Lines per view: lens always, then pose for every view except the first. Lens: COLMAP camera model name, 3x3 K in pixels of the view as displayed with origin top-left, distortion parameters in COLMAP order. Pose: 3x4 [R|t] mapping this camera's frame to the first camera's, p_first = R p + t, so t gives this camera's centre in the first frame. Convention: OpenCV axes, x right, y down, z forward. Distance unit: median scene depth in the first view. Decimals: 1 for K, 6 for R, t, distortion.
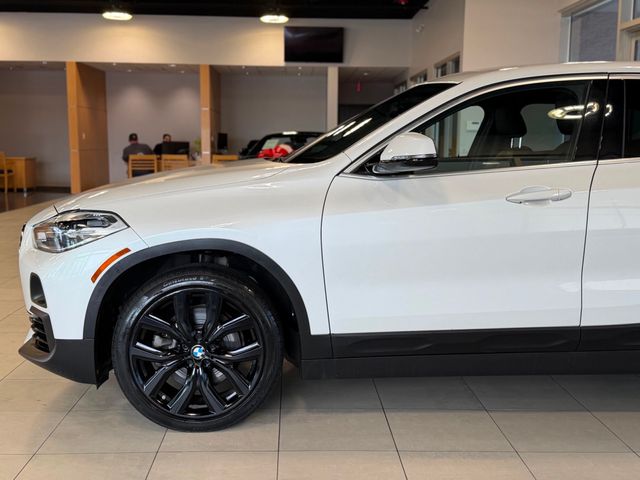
lens RADIAL K [[749.2, 0, 320.0], [0, 749.2, 240.0], [0, 0, 1]] dist [0.162189, -0.319221]
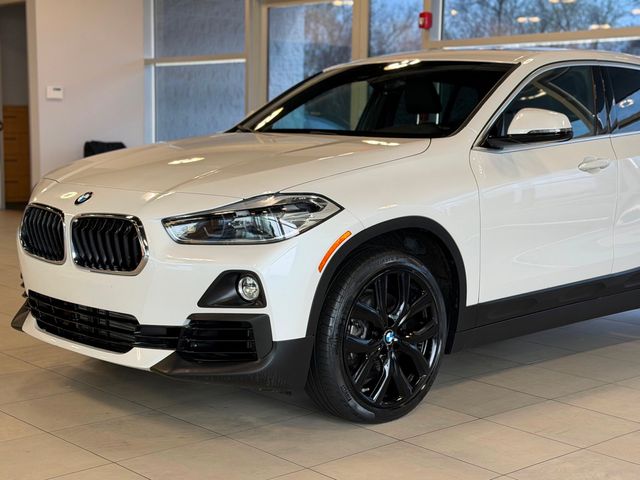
lens RADIAL K [[1012.4, 0, 320.0], [0, 1012.4, 240.0], [0, 0, 1]] dist [0.130823, 0.014222]
pose [[0.761331, -0.069485, 0.644630, -0.639115], [0.073219, 0.997095, 0.021003, -0.004160], [-0.644216, 0.031209, 0.764206, 0.045359]]
